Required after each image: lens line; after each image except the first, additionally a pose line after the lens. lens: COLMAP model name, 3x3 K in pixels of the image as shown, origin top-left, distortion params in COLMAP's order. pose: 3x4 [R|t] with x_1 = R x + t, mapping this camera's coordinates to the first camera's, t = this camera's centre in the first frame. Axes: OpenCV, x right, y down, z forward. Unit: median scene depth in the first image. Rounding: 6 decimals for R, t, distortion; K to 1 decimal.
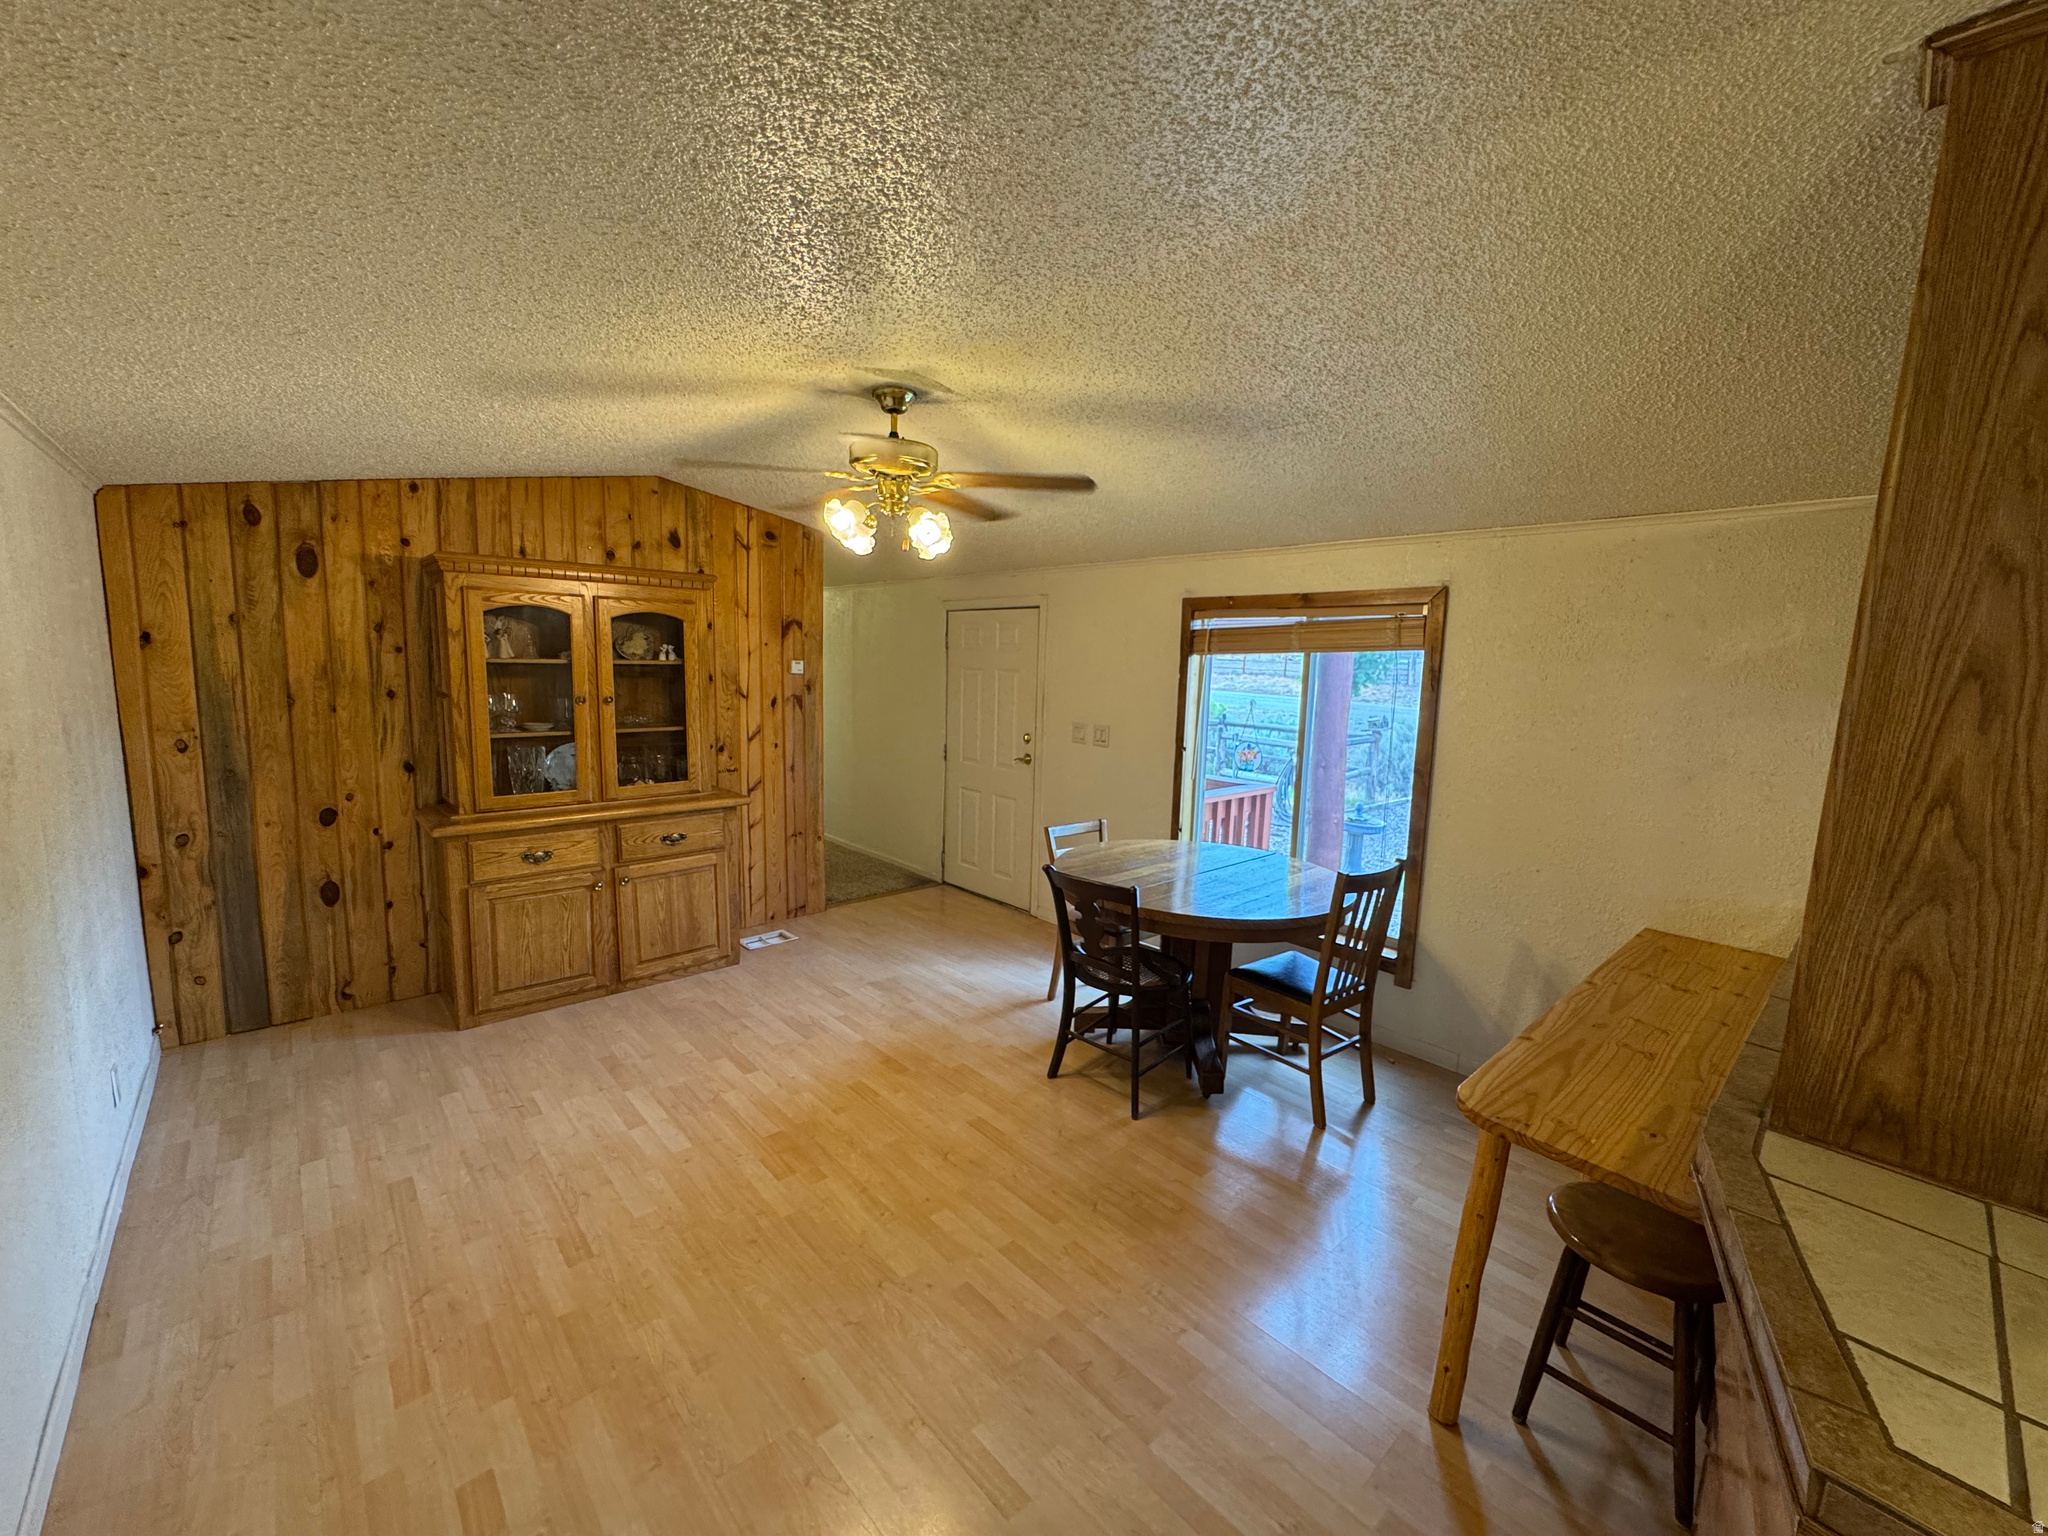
lens RADIAL K [[817.8, 0, 1022.2], [0, 817.8, 763.0], [0, 0, 1]] dist [-0.003663, -0.000765]
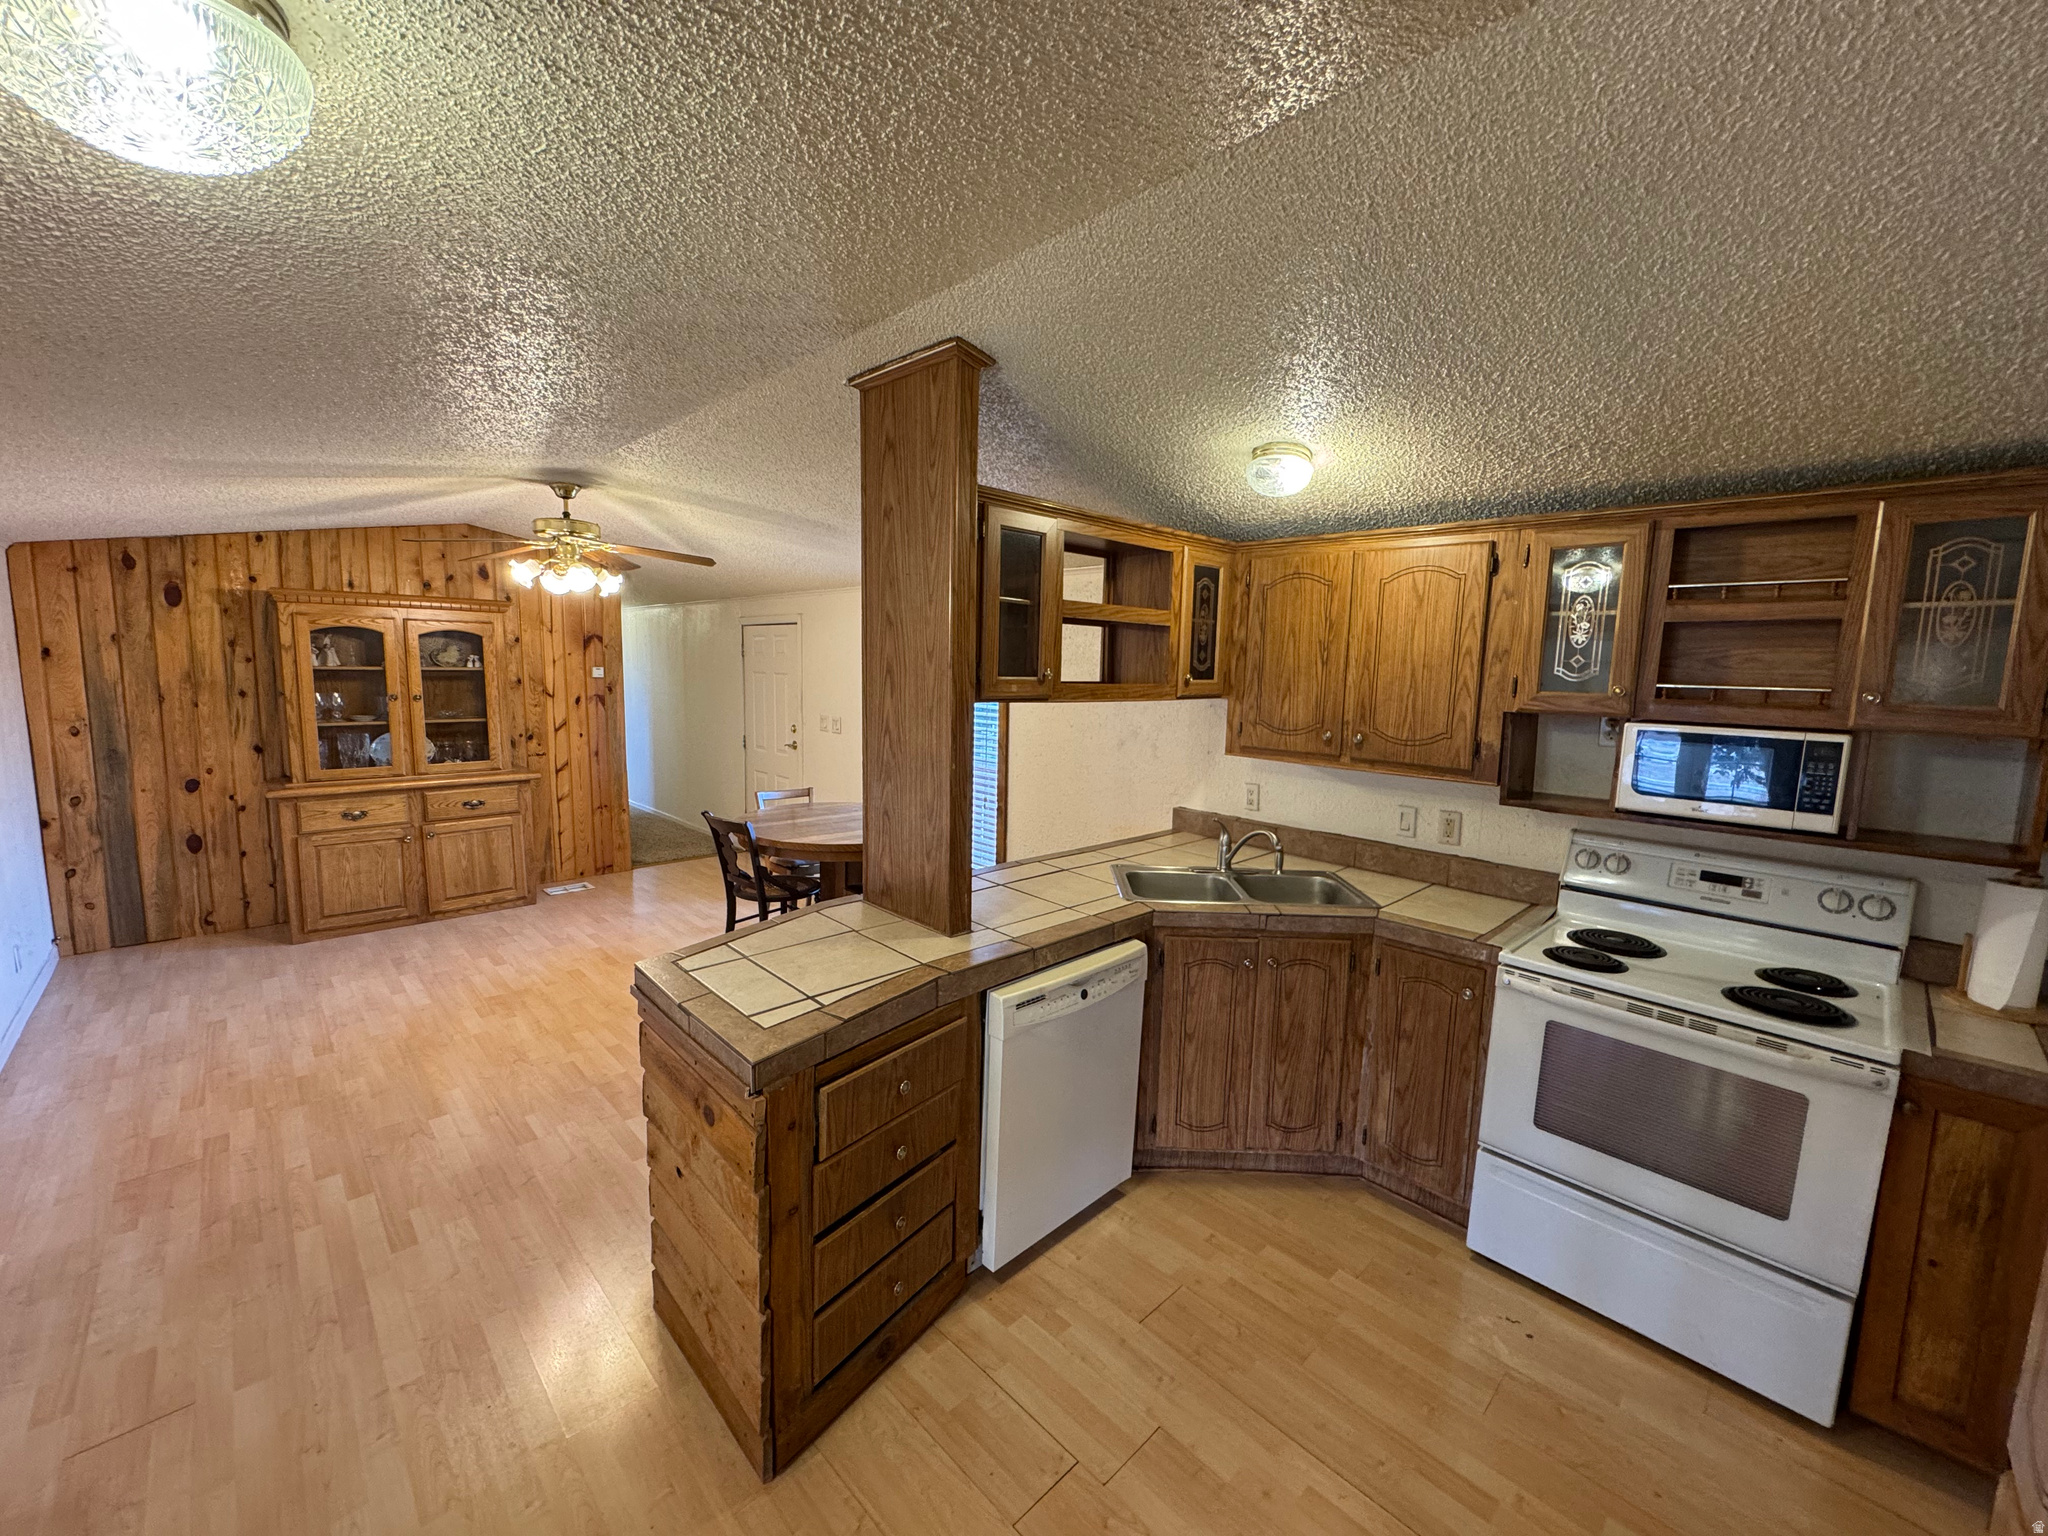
lens RADIAL K [[817.8, 0, 1025.3], [0, 817.8, 763.5], [0, 0, 1]] dist [-0.003663, -0.000765]
pose [[0.999473, -0.007335, 0.031626, 0.465213], [0.007534, 0.999953, -0.006156, 0.047900], [-0.031579, 0.006391, 0.999481, -0.370080]]
